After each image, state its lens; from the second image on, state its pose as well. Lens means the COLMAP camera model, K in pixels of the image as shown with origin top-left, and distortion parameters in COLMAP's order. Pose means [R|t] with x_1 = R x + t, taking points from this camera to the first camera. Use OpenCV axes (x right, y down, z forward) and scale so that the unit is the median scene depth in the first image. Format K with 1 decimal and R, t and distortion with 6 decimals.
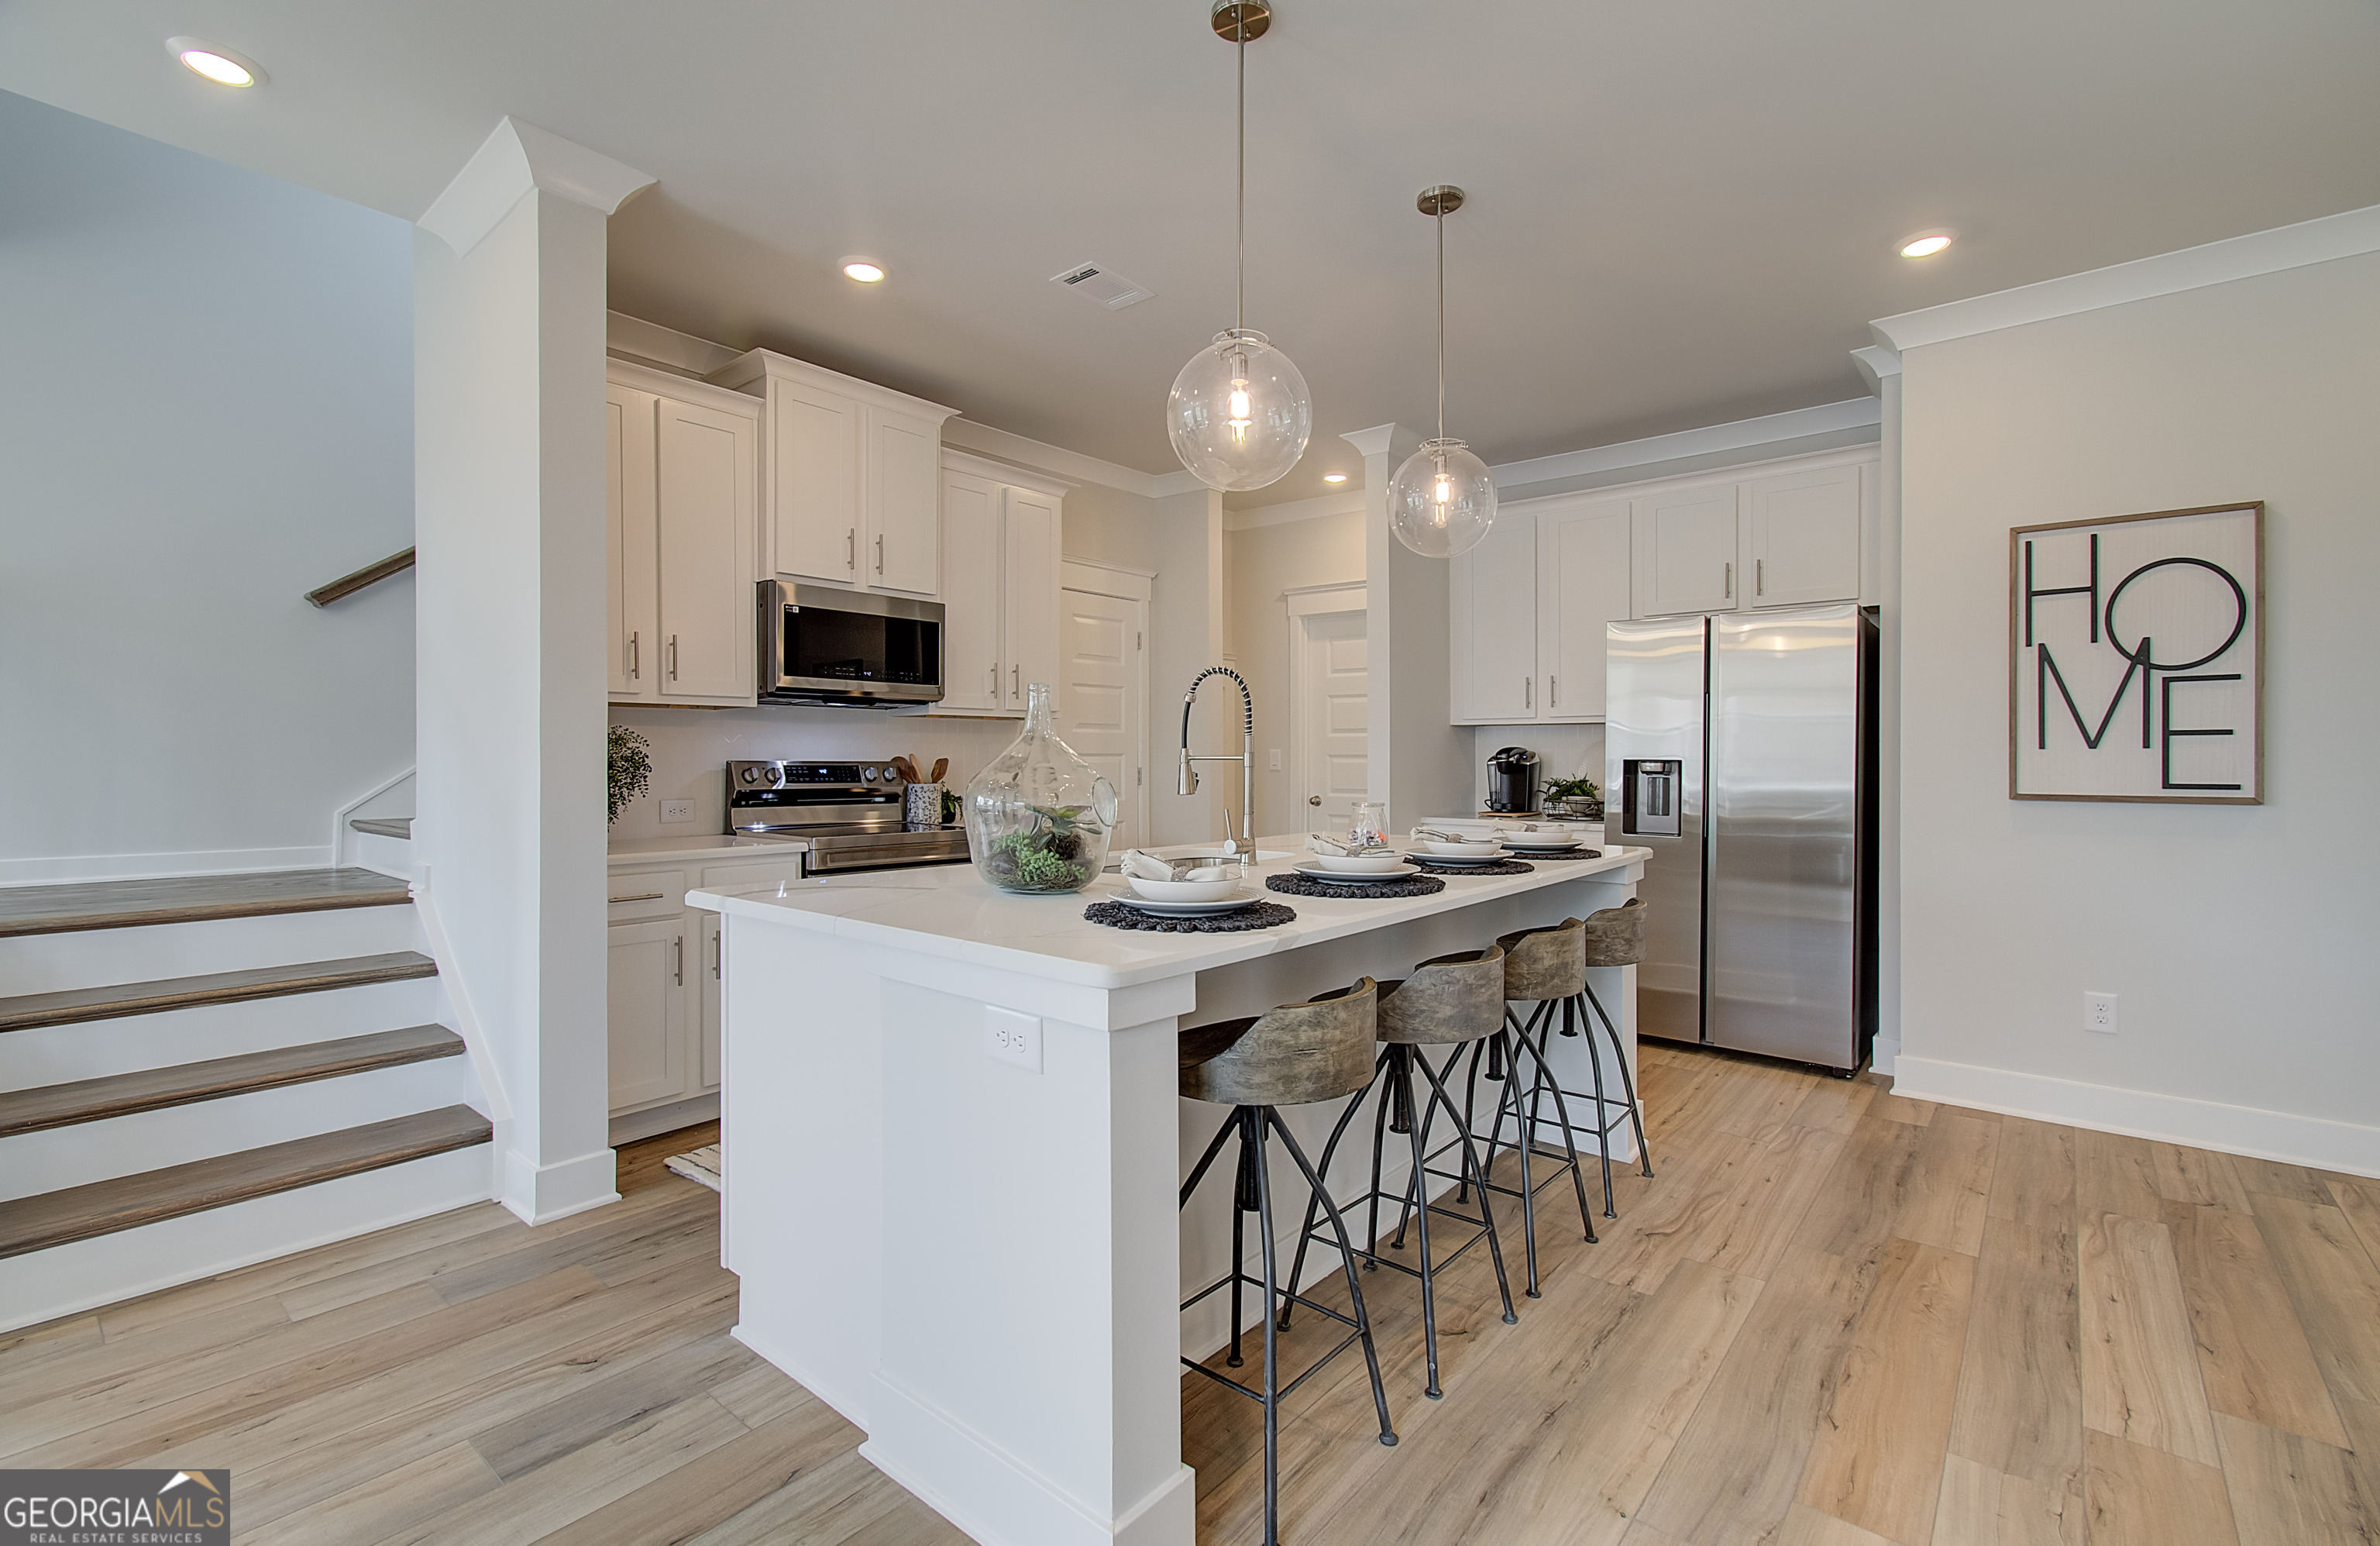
lens RADIAL K [[1048.4, 0, 1202.2], [0, 1048.4, 764.1], [0, 0, 1]] dist [0.000066, 0.000213]
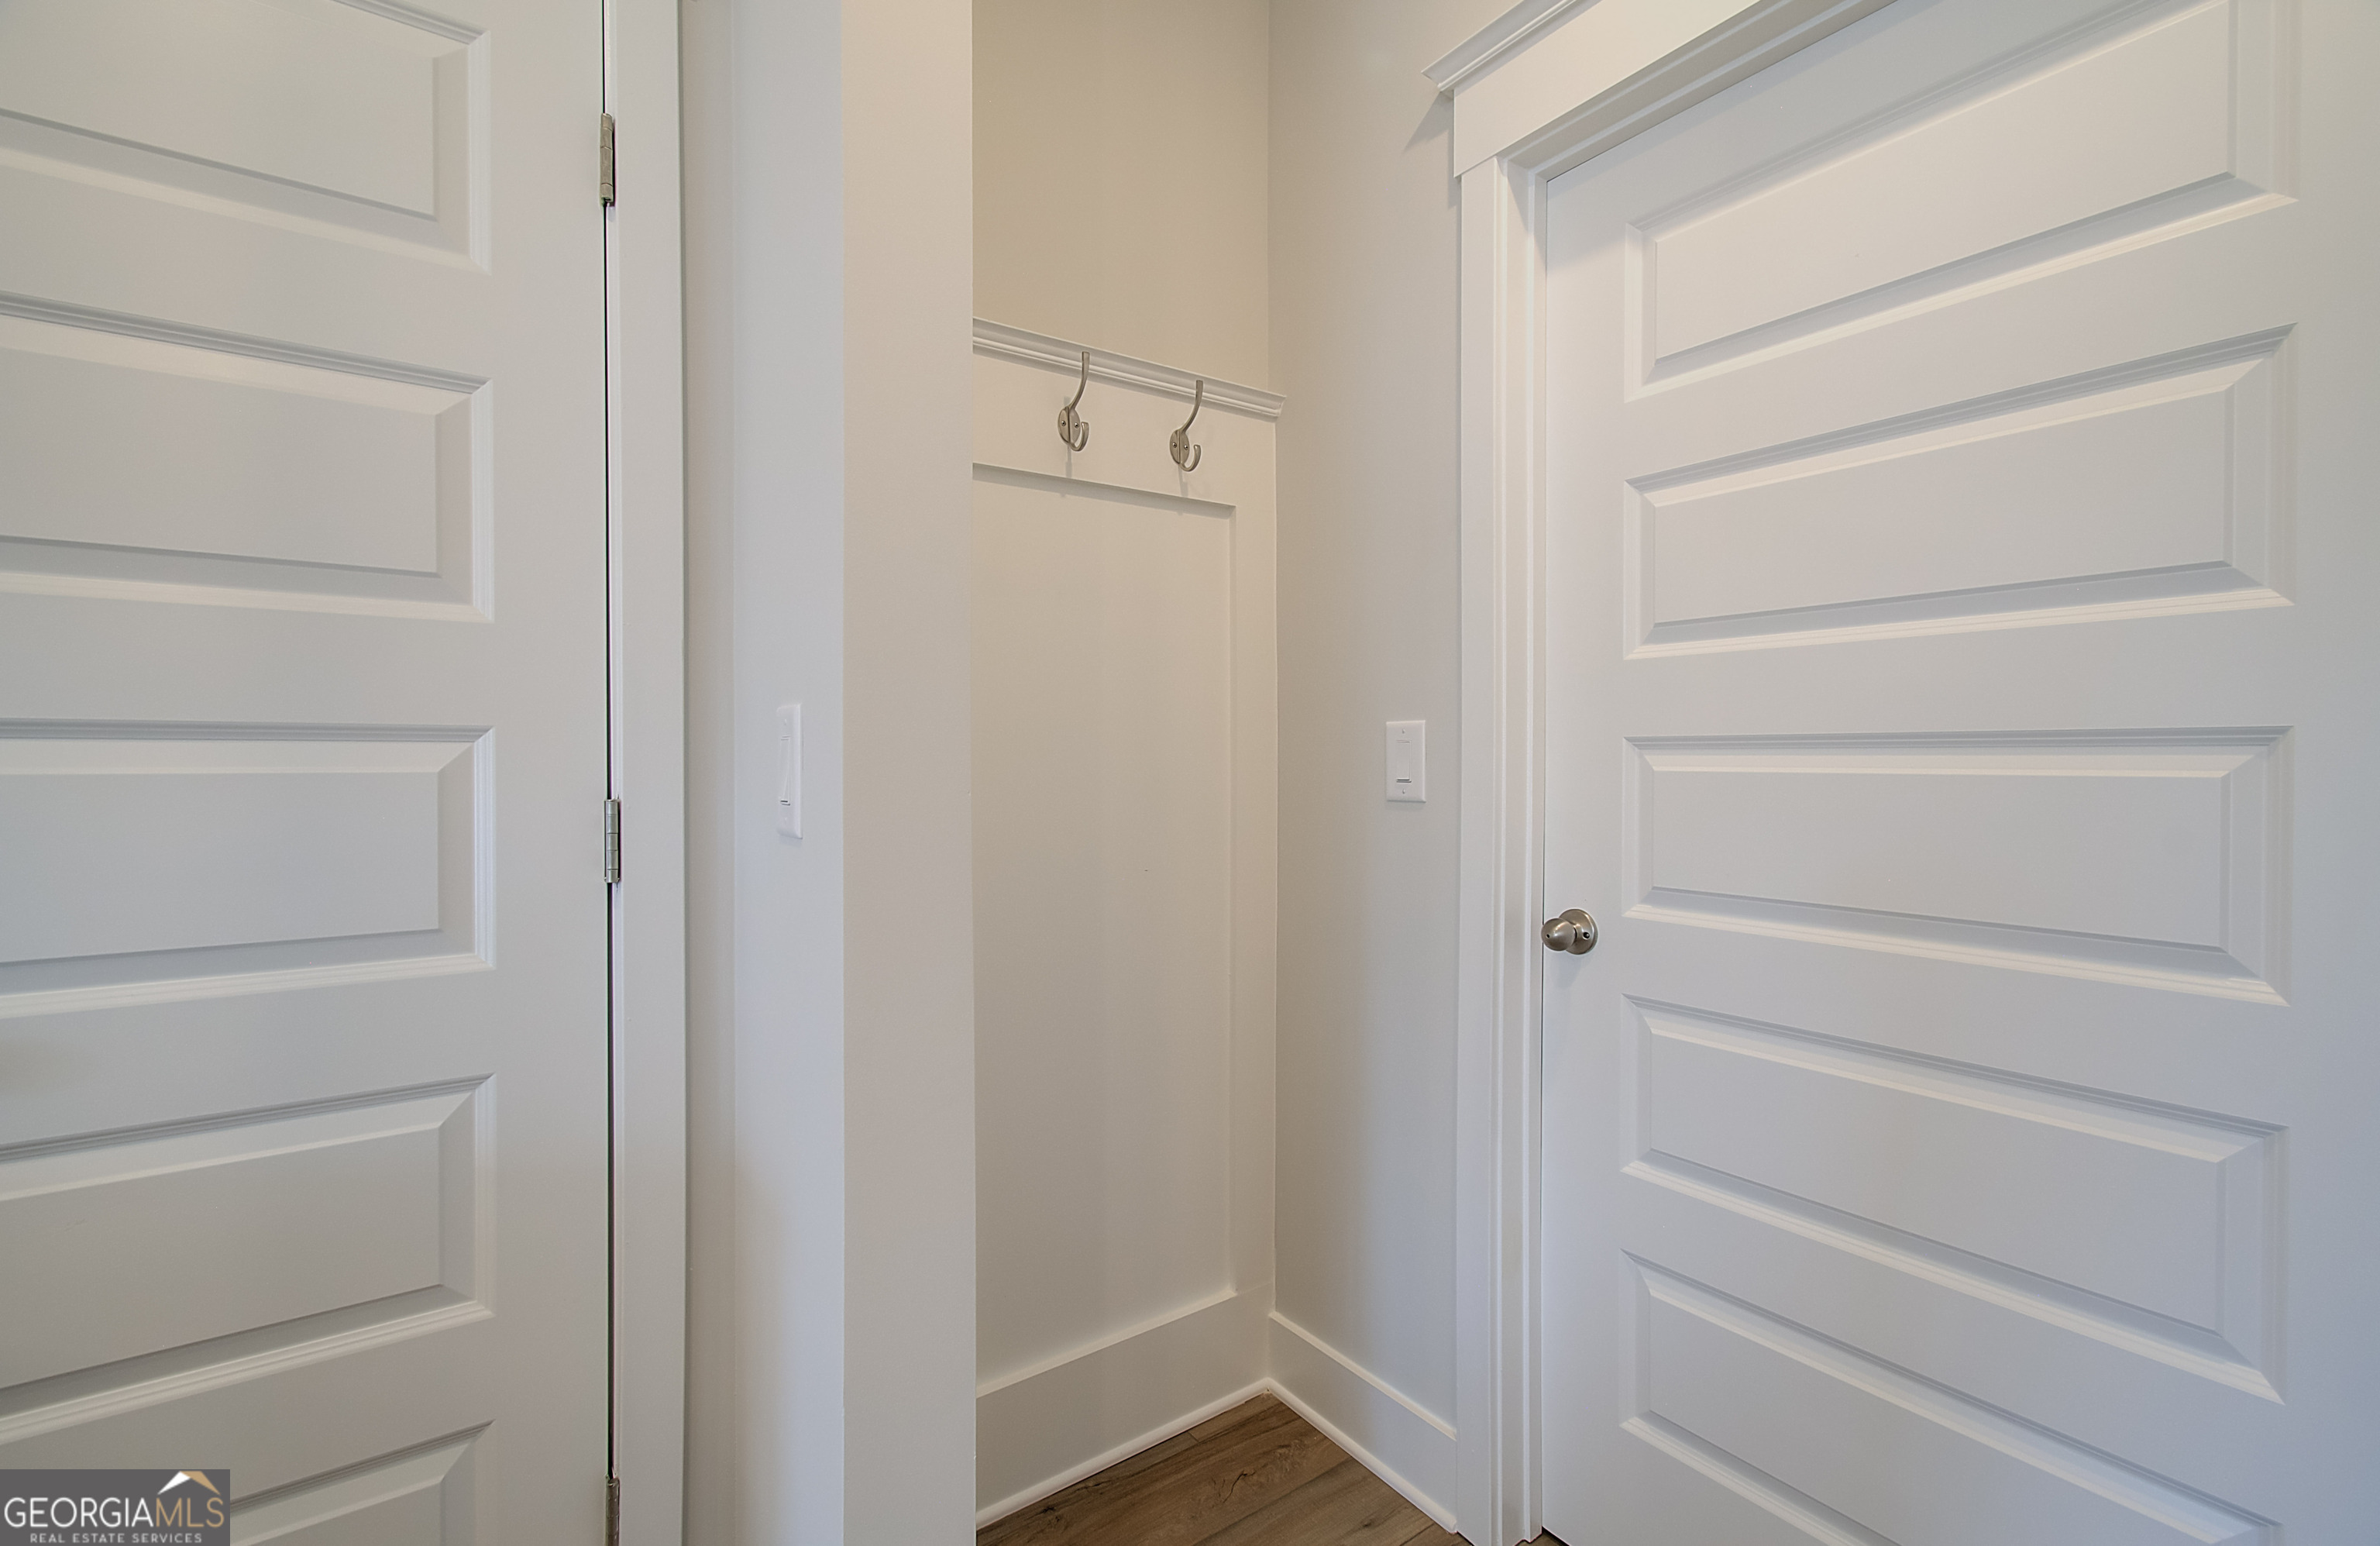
lens RADIAL K [[1048.4, 0, 1189.1], [0, 1048.4, 763.6], [0, 0, 1]] dist [0.000066, 0.000213]
pose [[0.966459, 0.002111, -0.256811, 0.160754], [-0.002542, 0.999996, -0.001347, -0.005358], [0.256808, 0.001954, 0.966461, 1.407058]]
